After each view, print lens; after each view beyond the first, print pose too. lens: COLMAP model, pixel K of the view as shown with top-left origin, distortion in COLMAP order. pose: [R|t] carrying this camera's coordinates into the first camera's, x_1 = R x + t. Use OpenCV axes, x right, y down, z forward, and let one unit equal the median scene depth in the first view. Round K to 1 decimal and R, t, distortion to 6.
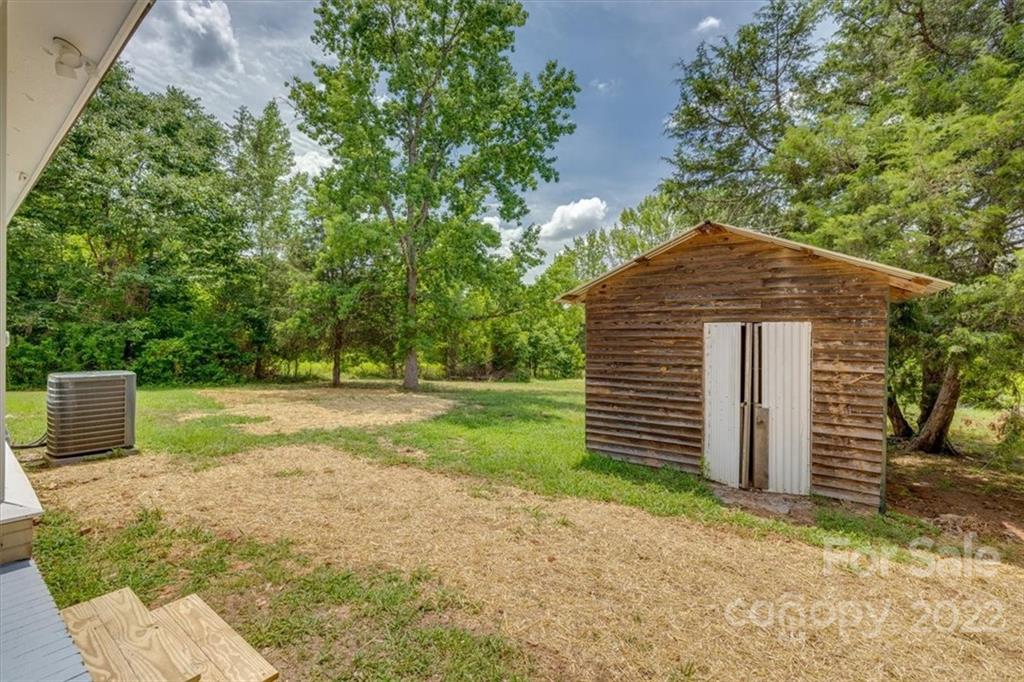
lens RADIAL K [[411.8, 0, 512.0], [0, 411.8, 341.0], [0, 0, 1]] dist [0.000394, 0.000192]
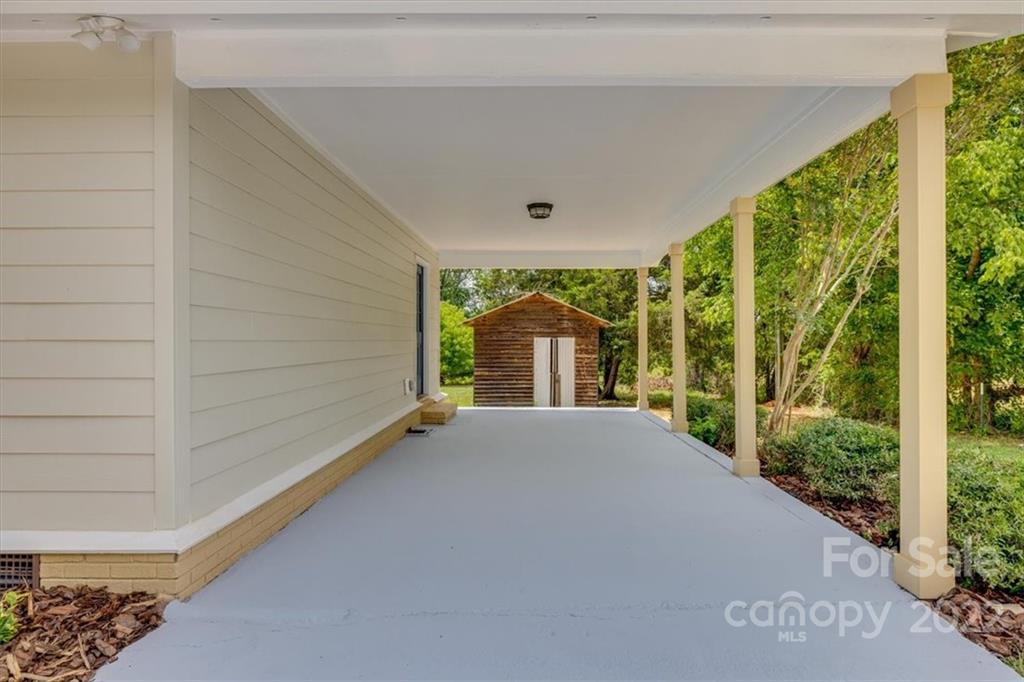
lens RADIAL K [[434.6, 0, 508.9], [0, 434.6, 337.7], [0, 0, 1]] dist [-0.001488, -0.000059]
pose [[0.837784, -0.006509, 0.545963, -0.895992], [0.011017, 0.999927, -0.004985, -0.033262], [-0.545890, 0.010191, 0.837795, -0.840702]]
